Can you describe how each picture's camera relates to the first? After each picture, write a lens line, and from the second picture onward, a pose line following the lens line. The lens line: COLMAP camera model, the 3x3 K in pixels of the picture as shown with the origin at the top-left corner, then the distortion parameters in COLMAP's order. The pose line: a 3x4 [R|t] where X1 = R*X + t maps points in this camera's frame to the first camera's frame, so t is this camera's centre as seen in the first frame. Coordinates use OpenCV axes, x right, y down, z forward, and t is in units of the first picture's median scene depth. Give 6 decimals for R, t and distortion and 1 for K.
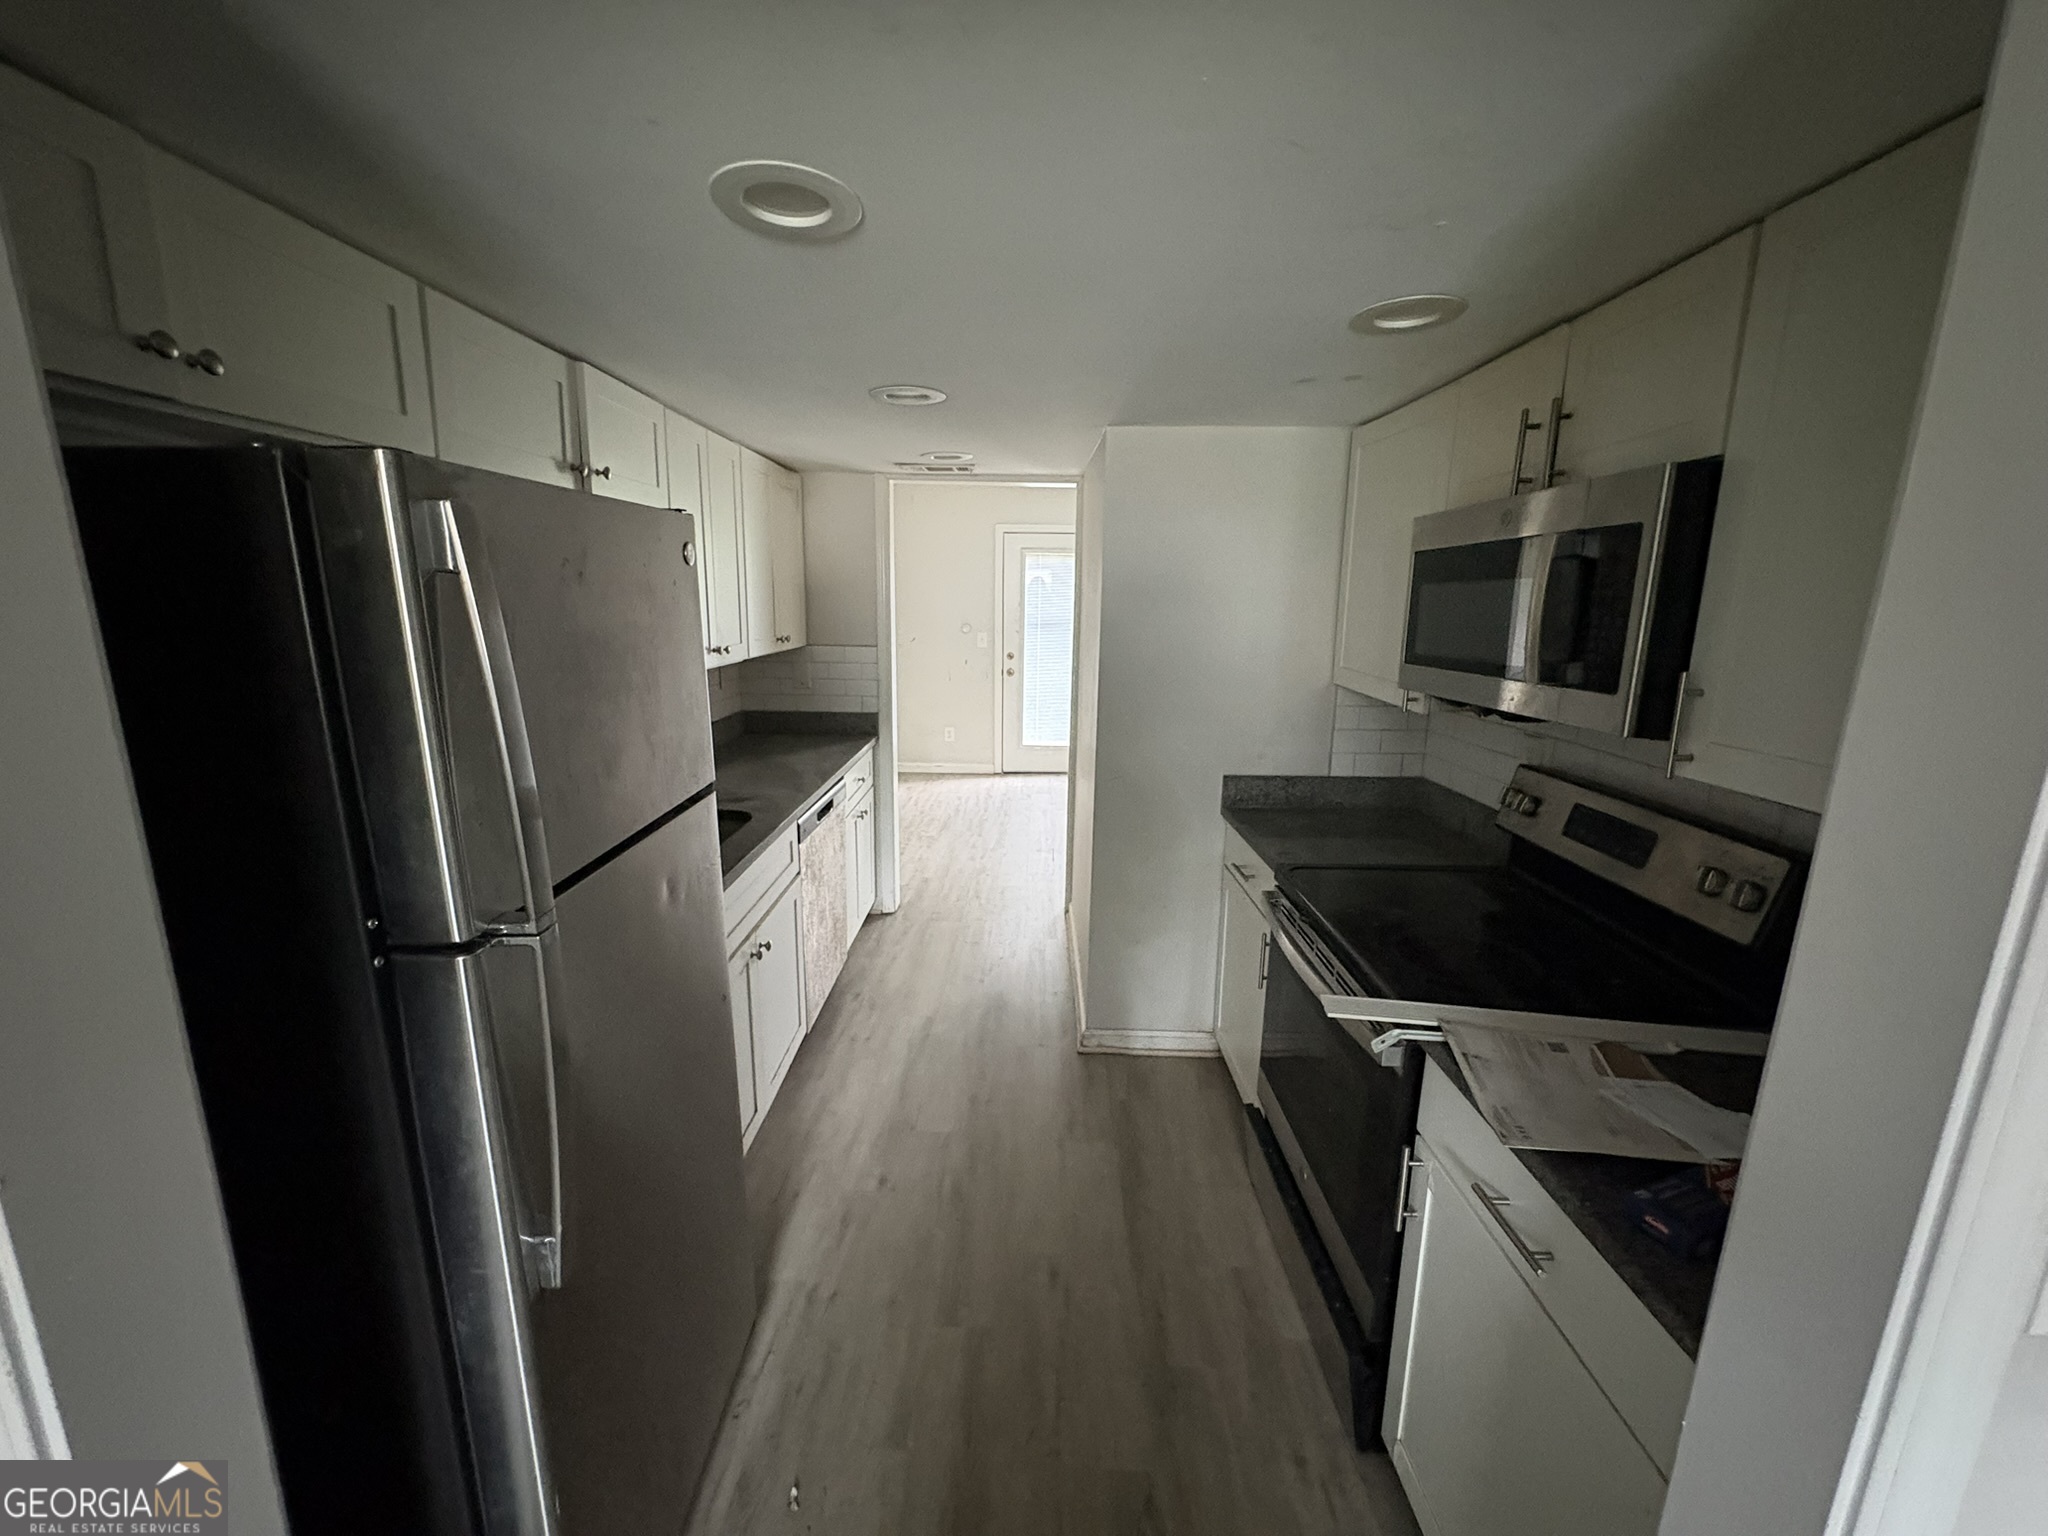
lens RADIAL K [[823.2, 0, 1025.6], [0, 823.2, 769.2], [0, 0, 1]] dist [-0.004658, -0.000199]
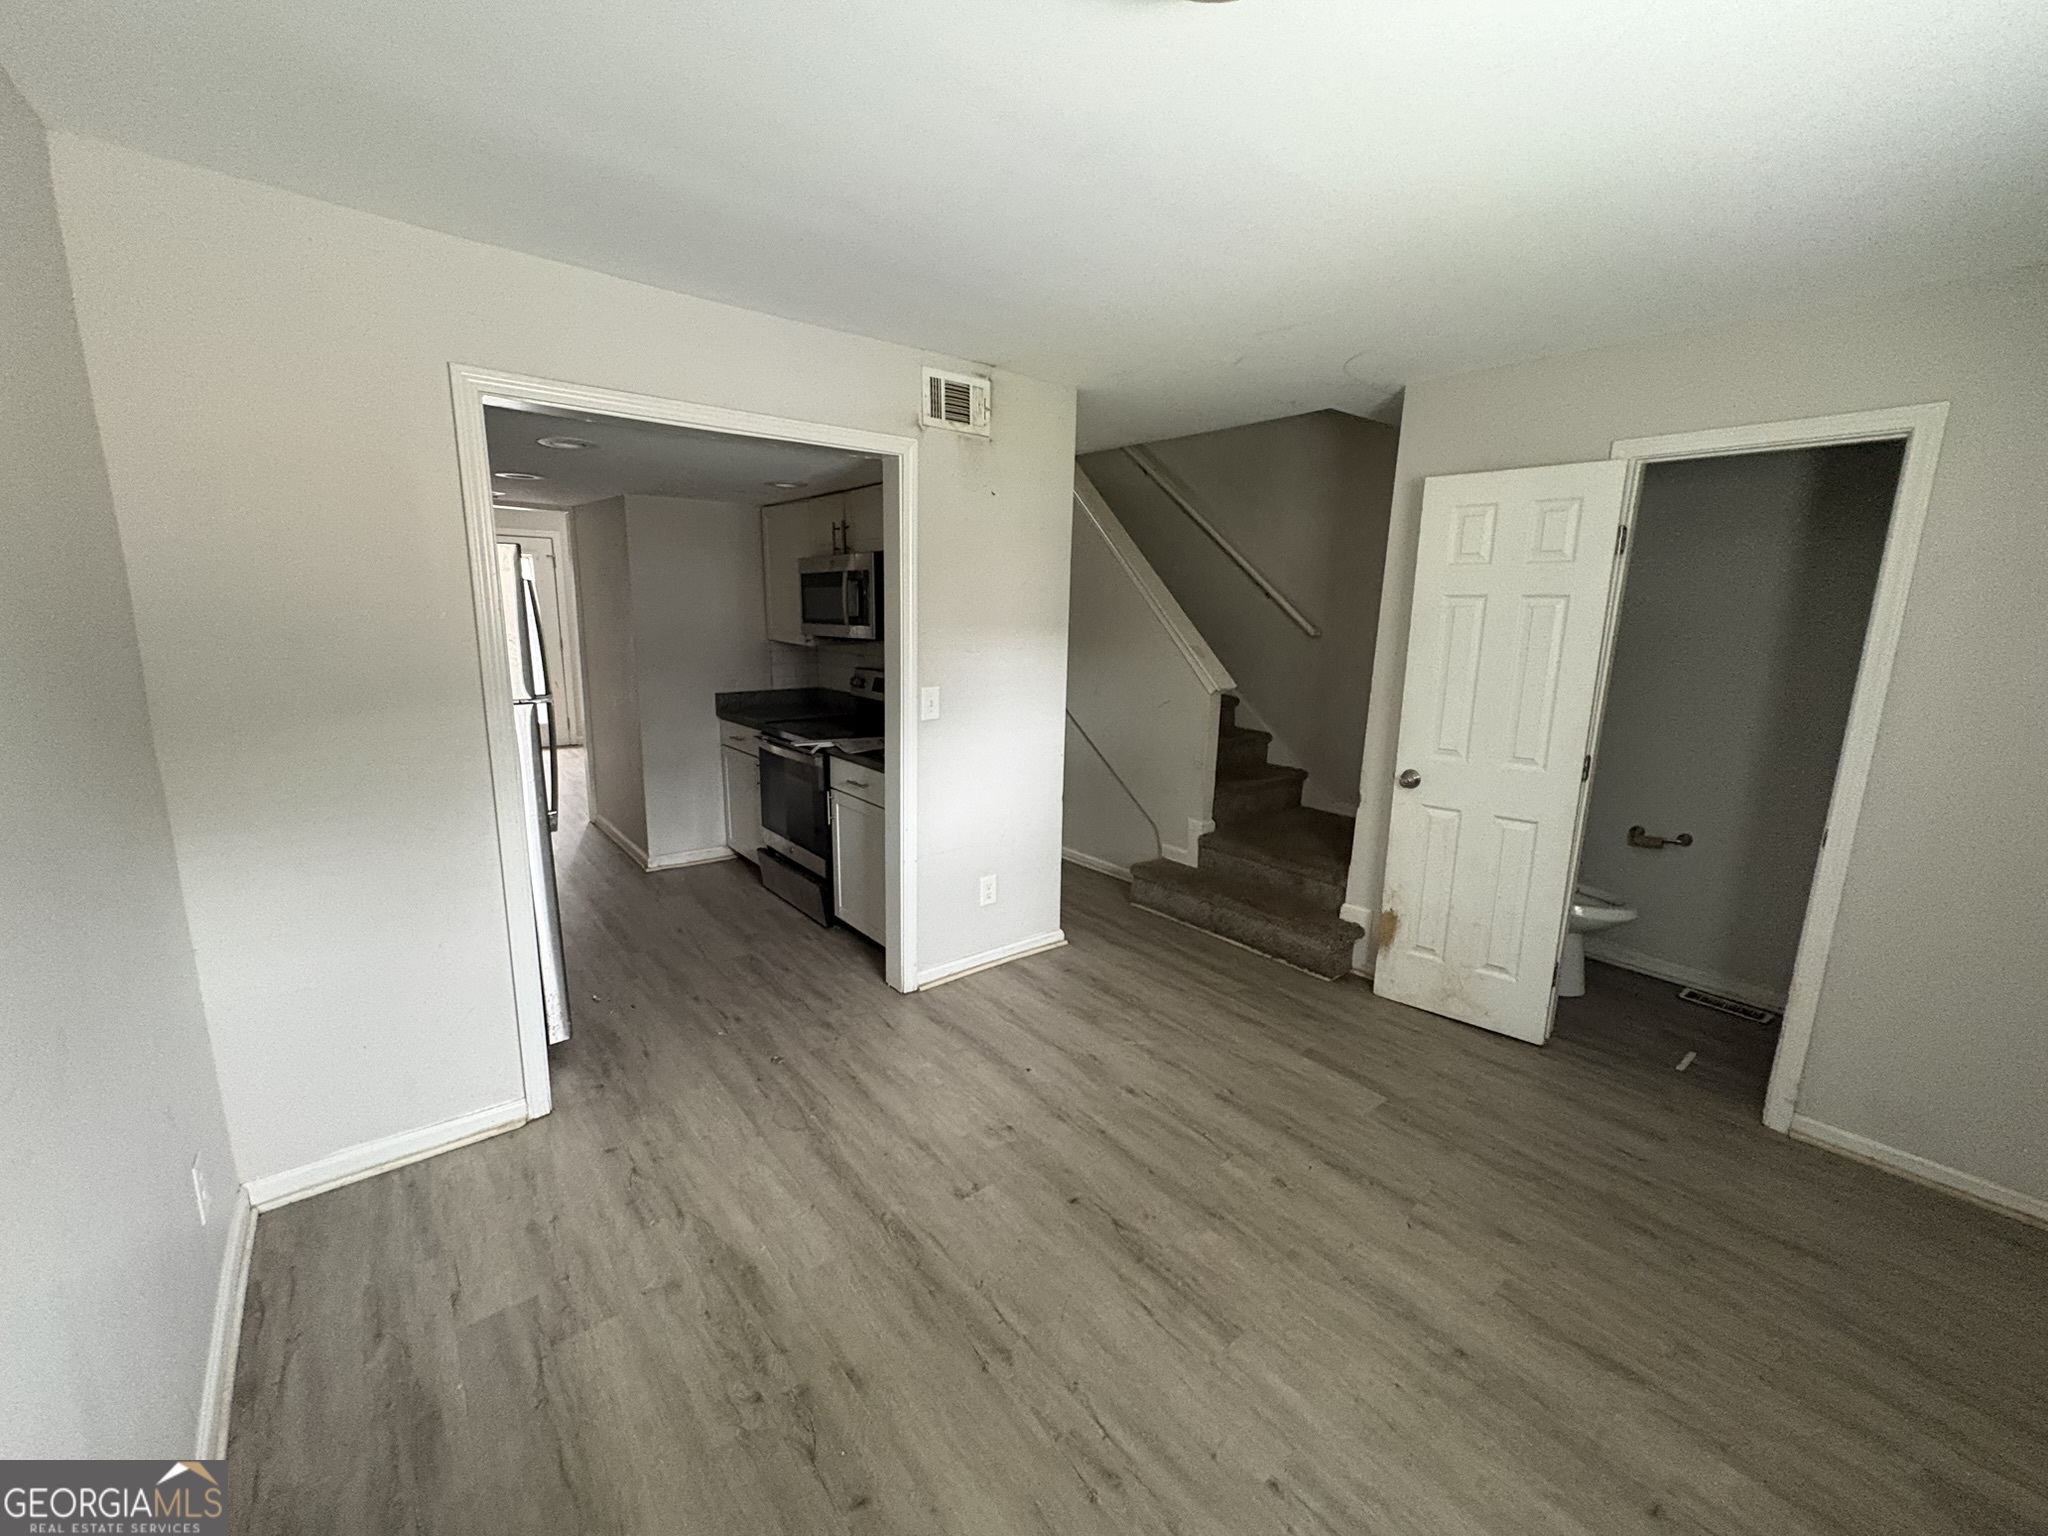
lens RADIAL K [[823.2, 0, 1034.4], [0, 823.2, 762.6], [0, 0, 1]] dist [-0.004658, -0.000199]
pose [[0.759064, -0.116939, 0.640427, -0.528125], [0.132575, 0.990887, 0.023798, 0.271193], [-0.637374, 0.066840, 0.767650, -1.076935]]
